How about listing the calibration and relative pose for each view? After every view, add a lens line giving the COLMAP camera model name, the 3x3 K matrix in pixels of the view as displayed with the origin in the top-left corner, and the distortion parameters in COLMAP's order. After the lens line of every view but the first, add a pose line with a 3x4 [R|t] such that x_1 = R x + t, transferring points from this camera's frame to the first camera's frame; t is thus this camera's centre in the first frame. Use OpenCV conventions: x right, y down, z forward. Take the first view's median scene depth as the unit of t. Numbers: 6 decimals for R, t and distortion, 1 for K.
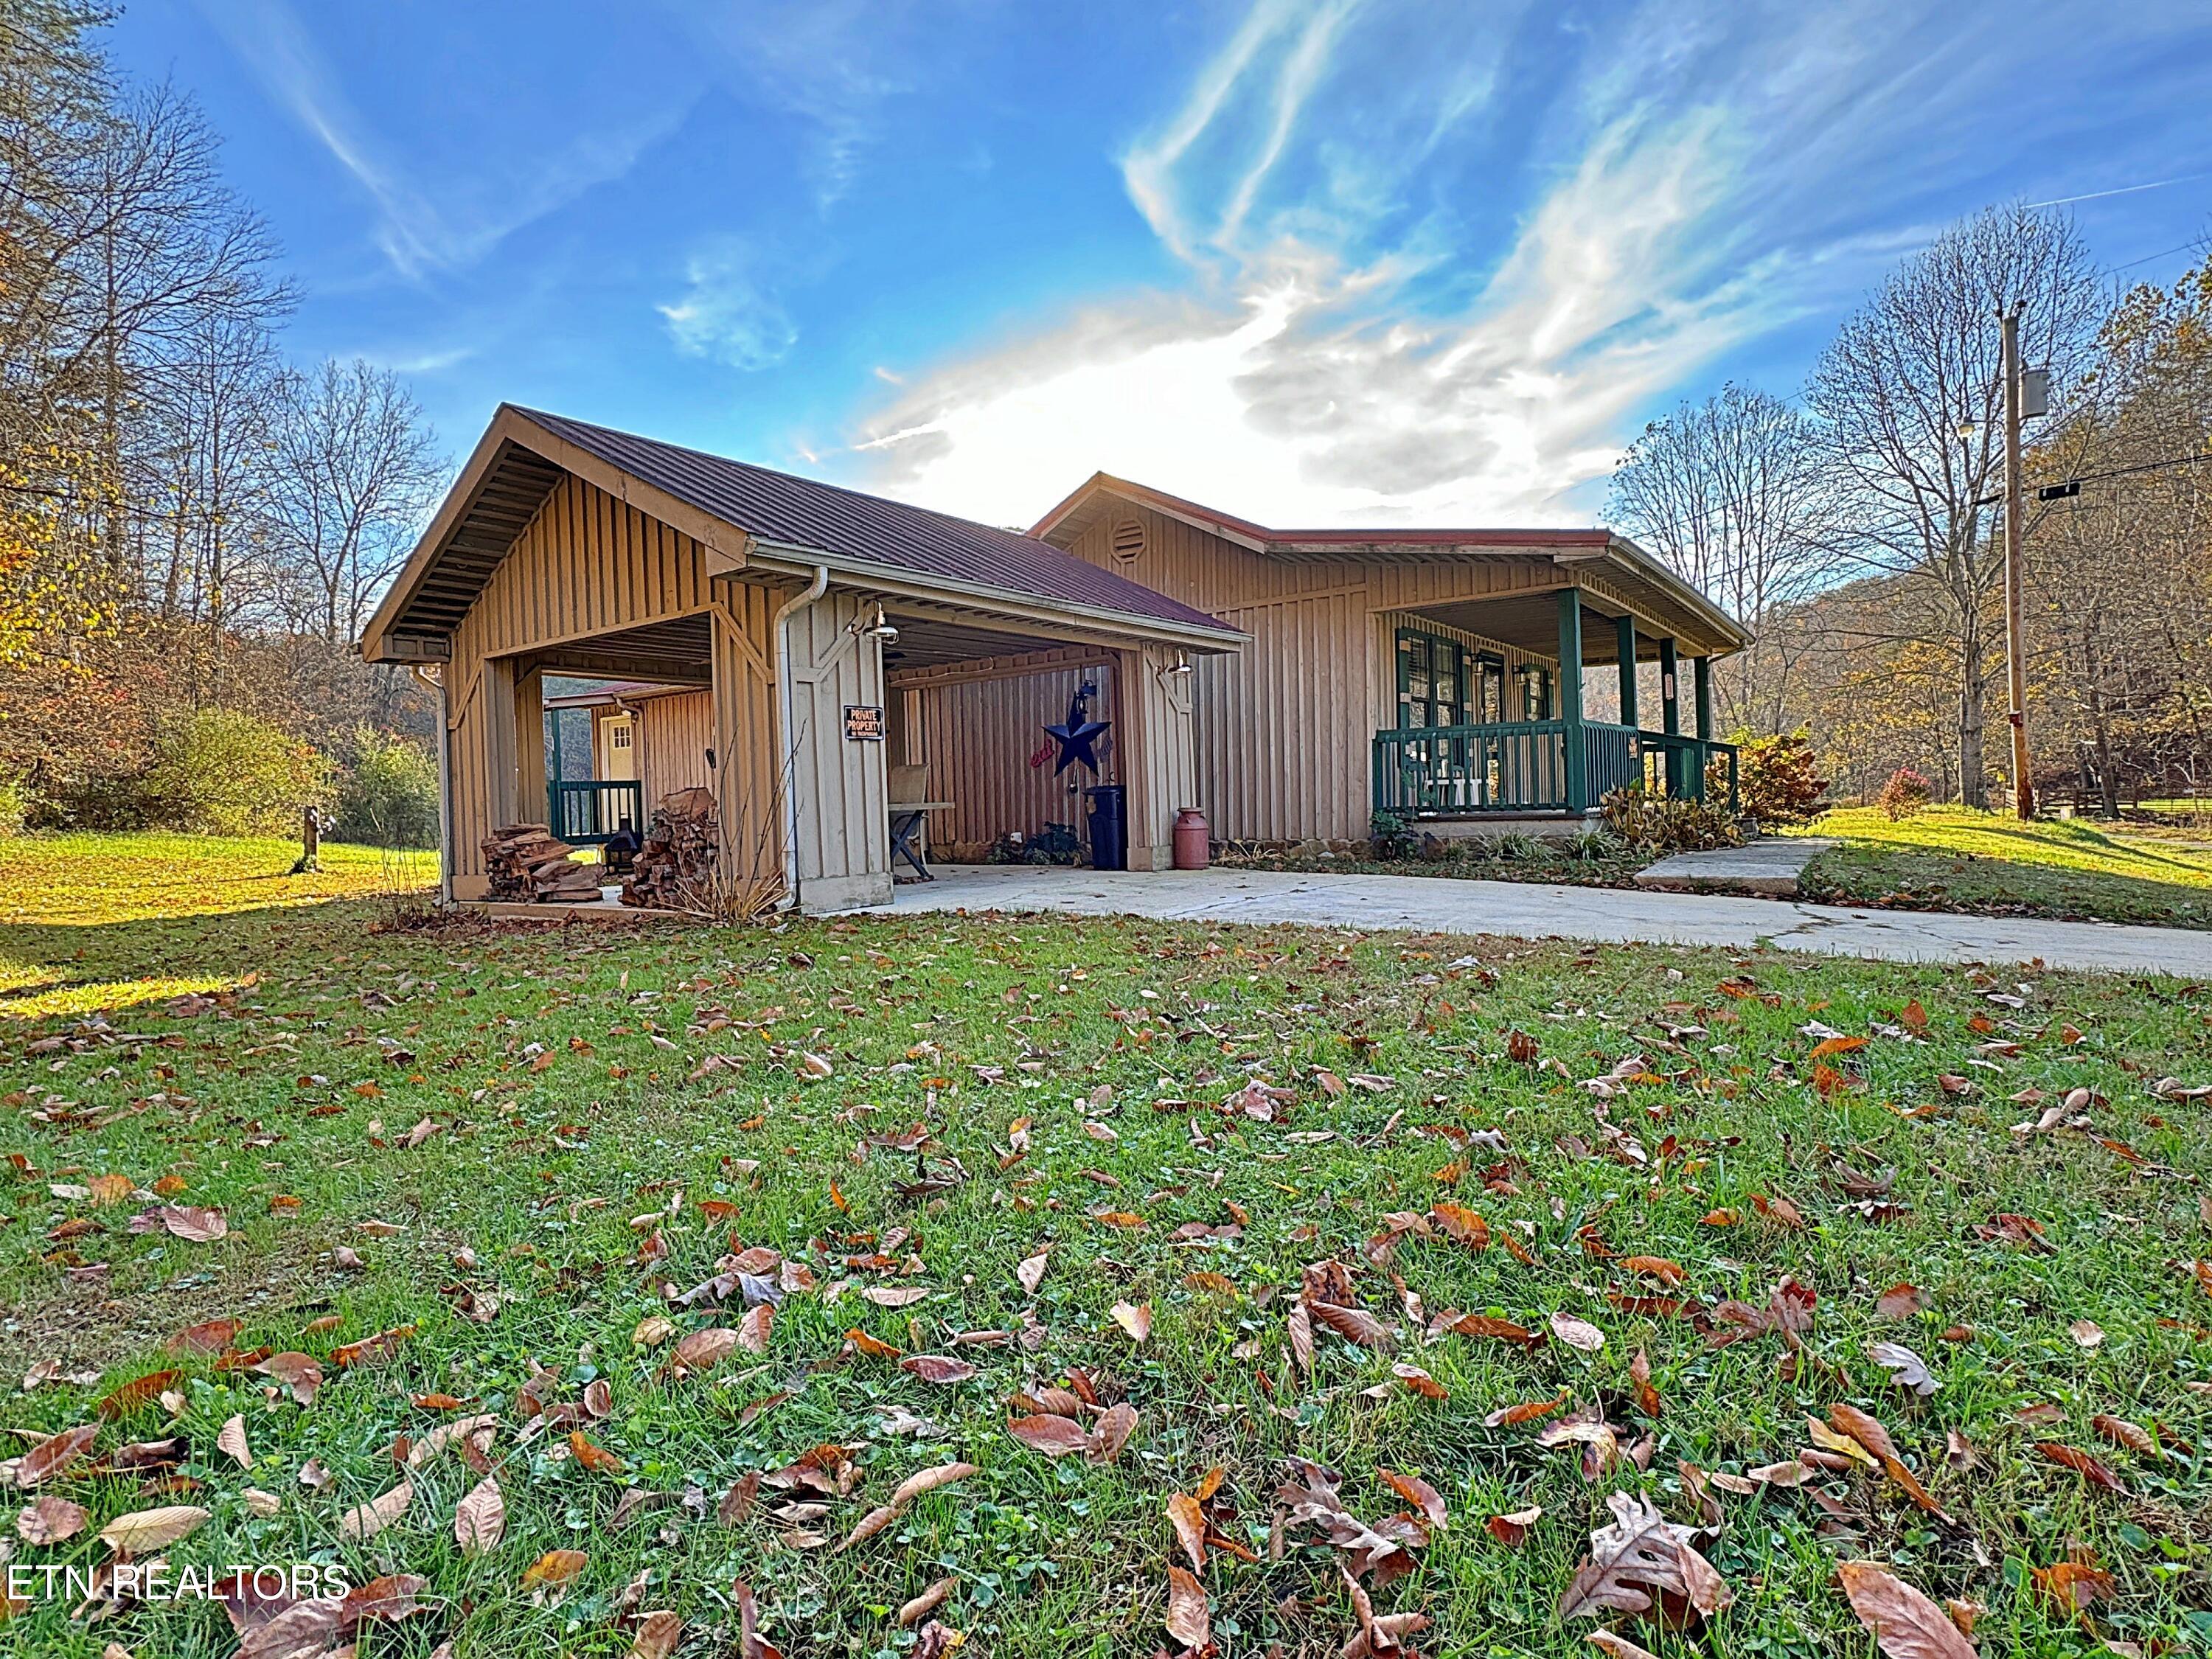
lens RADIAL K [[1141.0, 0, 1115.7], [0, 1141.0, 821.4], [0, 0, 1]] dist [-0.001218, -0.001360]
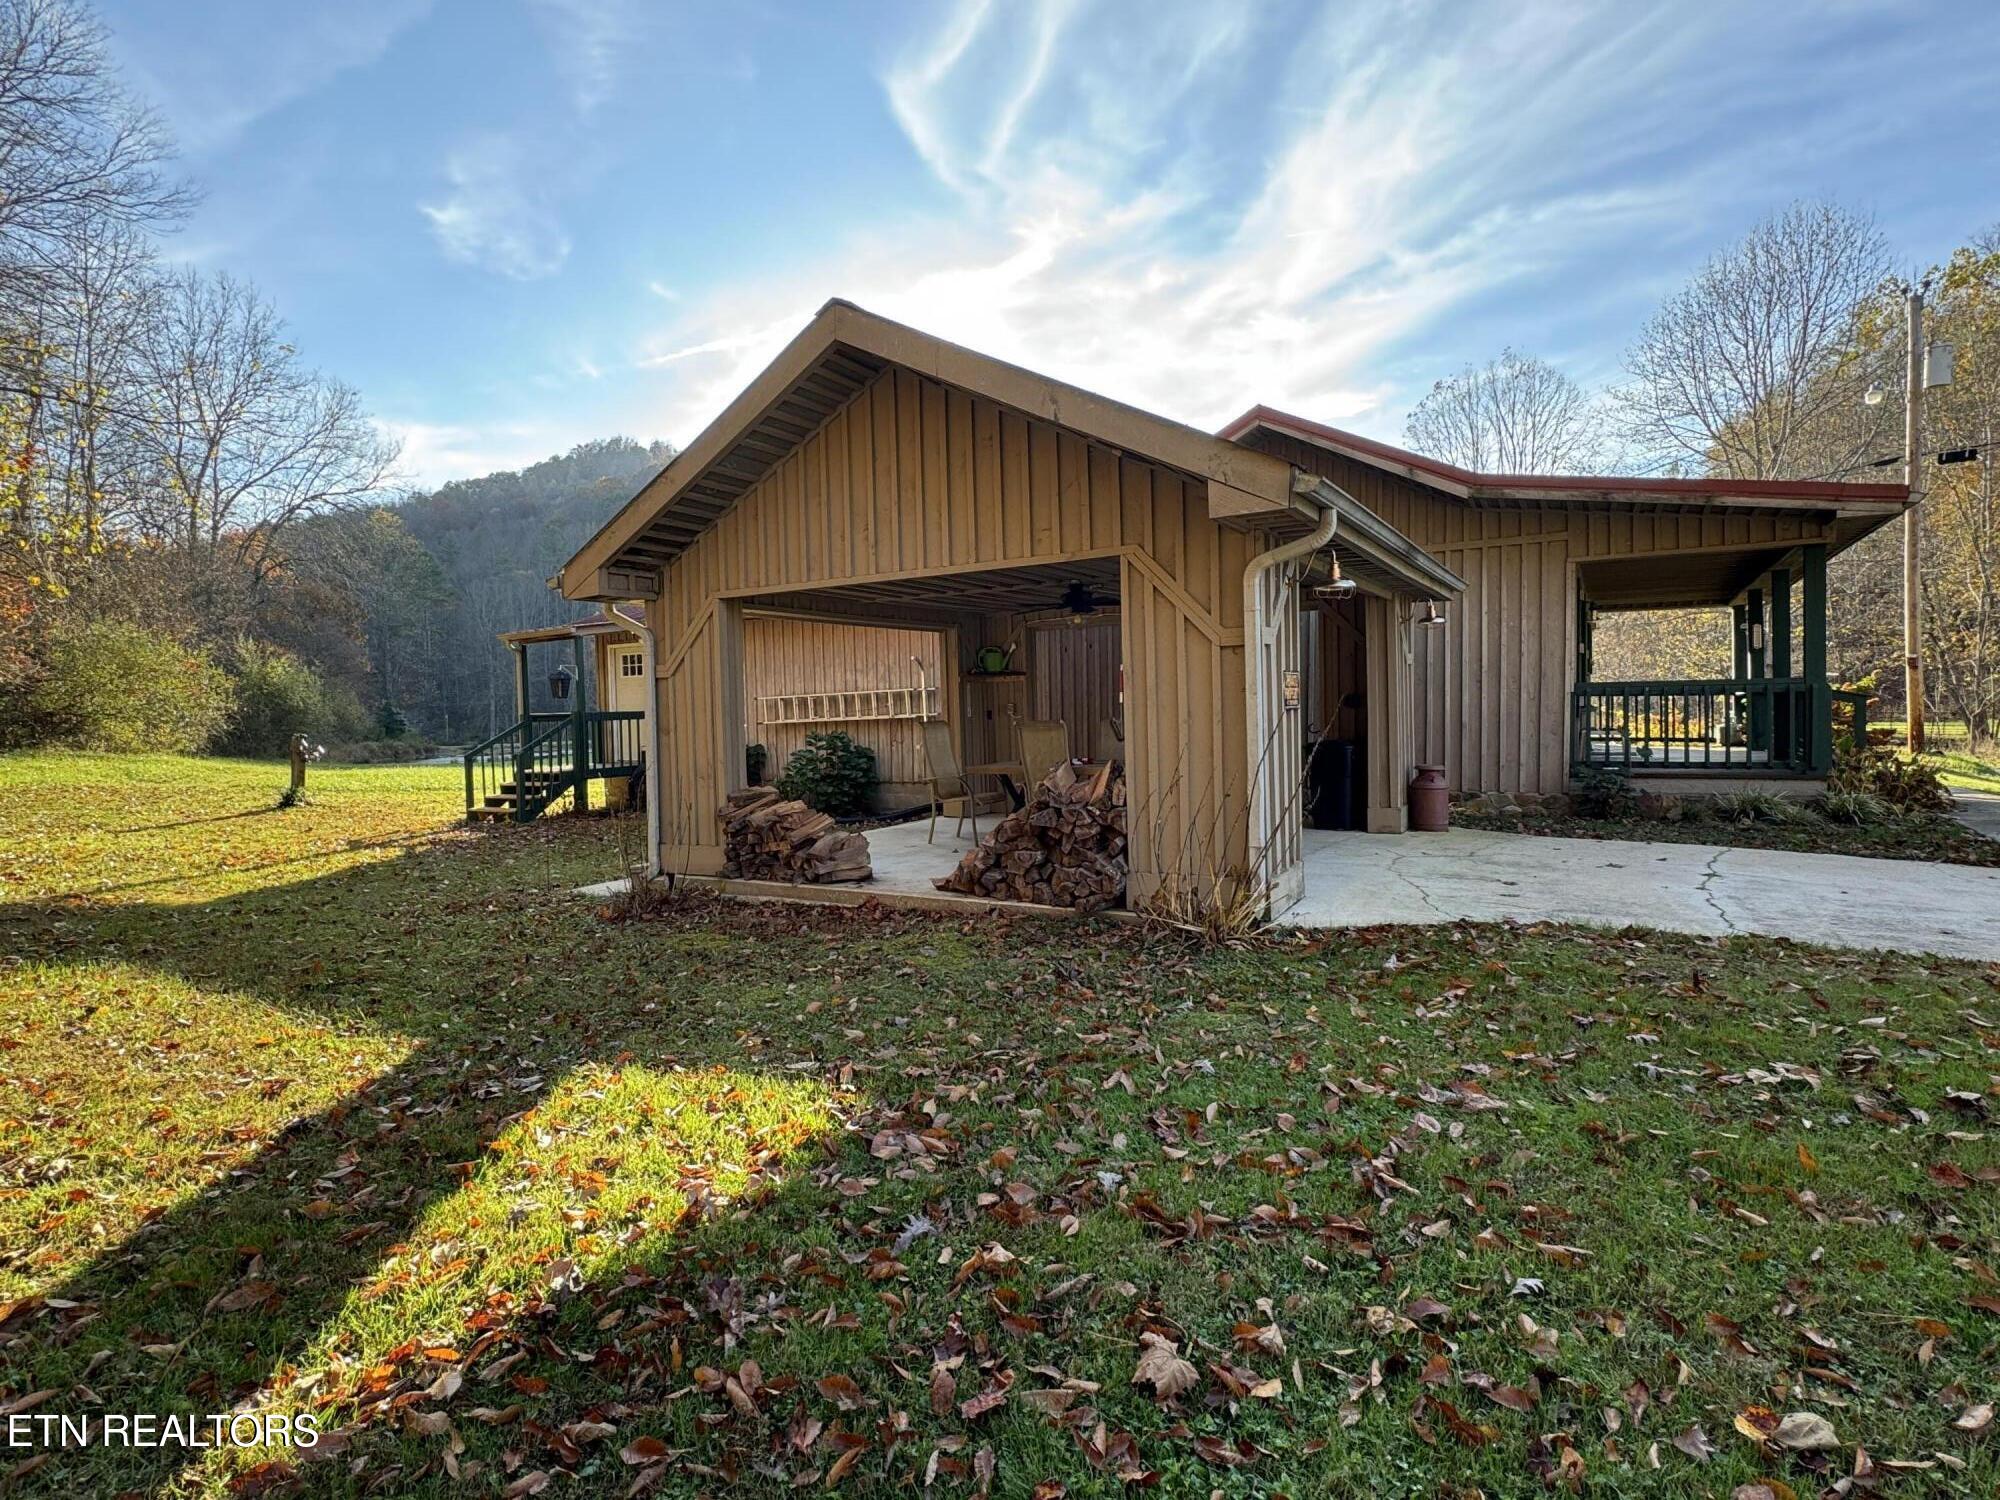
lens RADIAL K [[1031.7, 0, 1002.8], [0, 1031.7, 747.3], [0, 0, 1]] dist [-0.001218, -0.001360]
pose [[0.995840, 0.004511, 0.091008, -0.200141], [-0.006137, 0.999826, 0.017594, -0.021728], [-0.090913, -0.018080, 0.995695, 0.095880]]
